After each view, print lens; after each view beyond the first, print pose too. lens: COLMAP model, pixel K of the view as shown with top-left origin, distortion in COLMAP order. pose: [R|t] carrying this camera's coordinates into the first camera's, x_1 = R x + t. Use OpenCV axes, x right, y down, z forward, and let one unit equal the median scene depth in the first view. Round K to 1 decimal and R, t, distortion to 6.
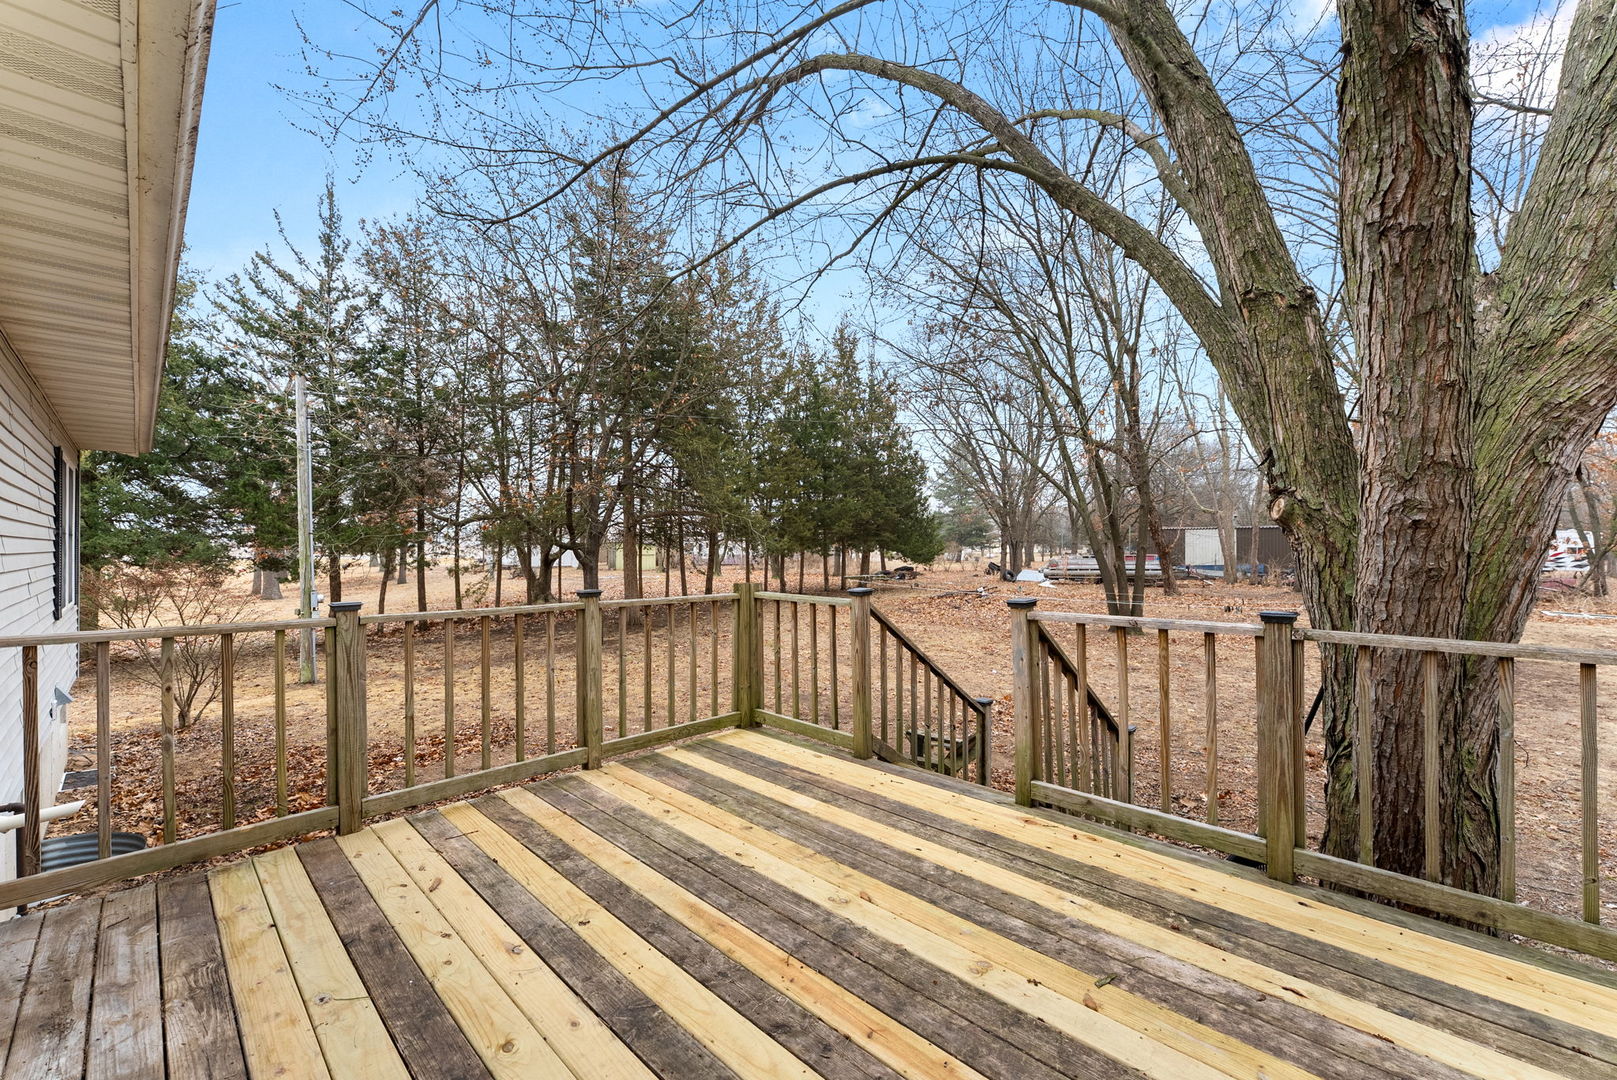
lens RADIAL K [[650.6, 0, 808.5], [0, 650.6, 540.0], [0, 0, 1]] dist [-0.001267, -0.000108]
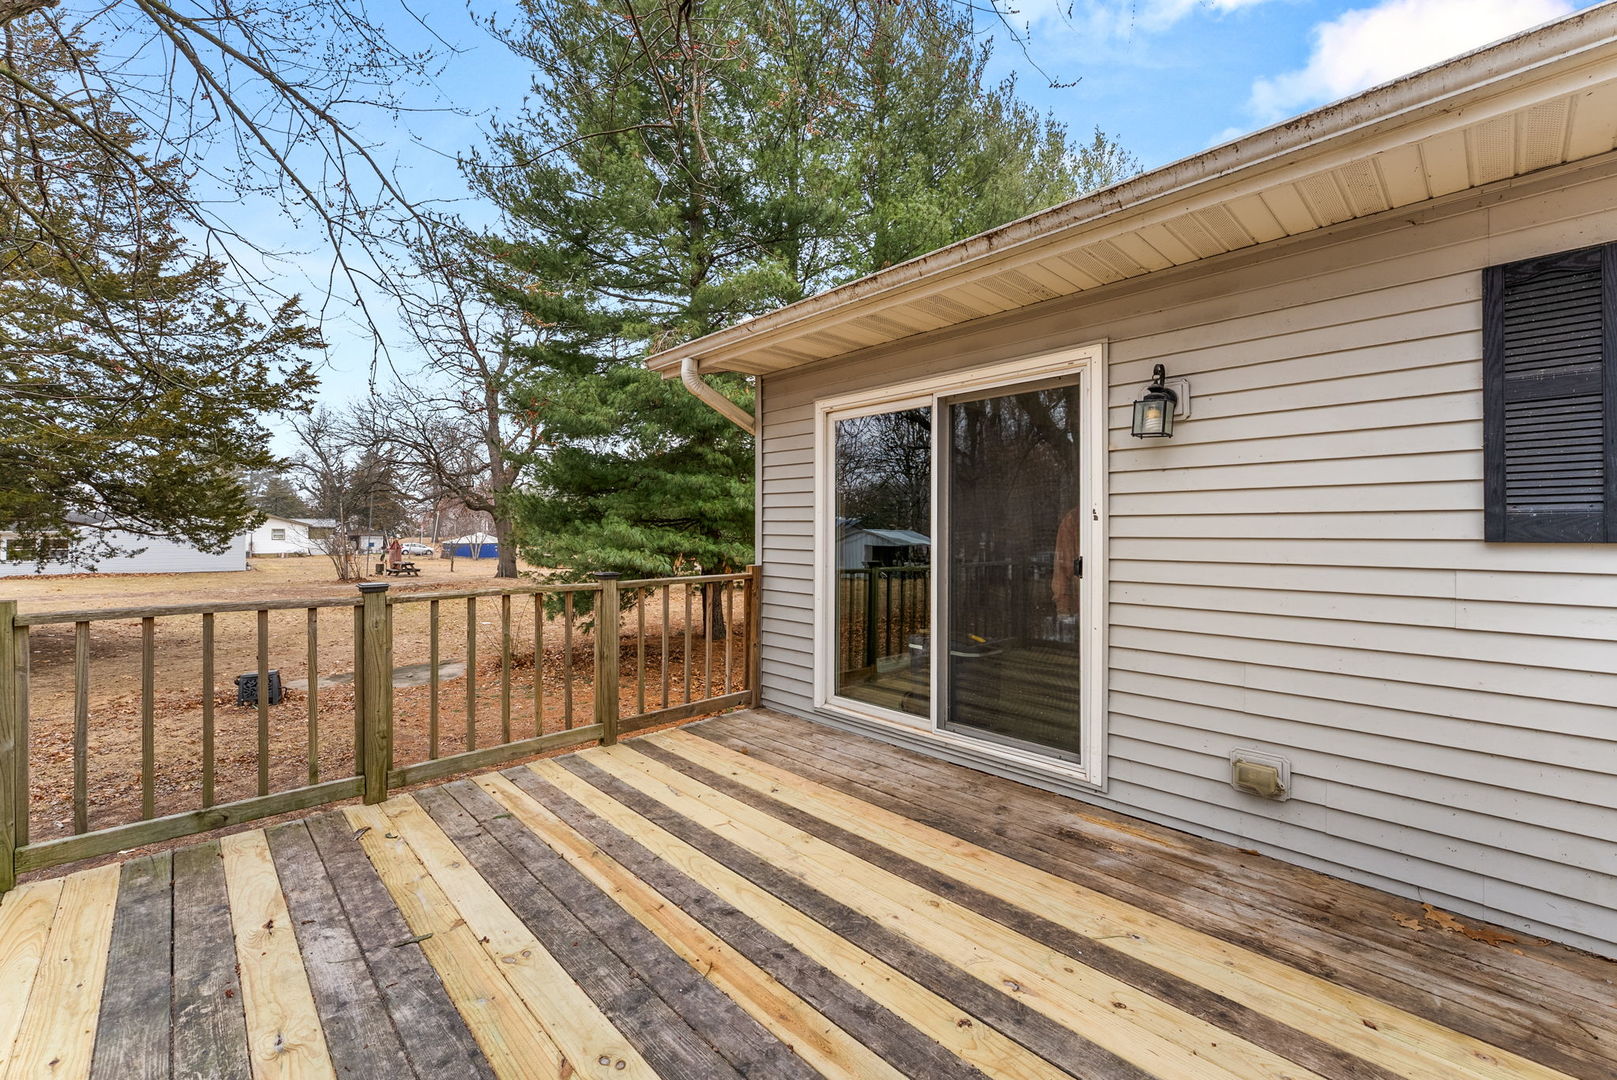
lens RADIAL K [[655.5, 0, 808.9], [0, 655.5, 532.1], [0, 0, 1]] dist [-0.000652, -0.000072]
pose [[-0.999025, -0.000946, 0.044130, -0.210229], [-0.001208, 0.999982, -0.005907, 0.020550], [-0.044124, -0.005955, -0.999008, 1.893056]]
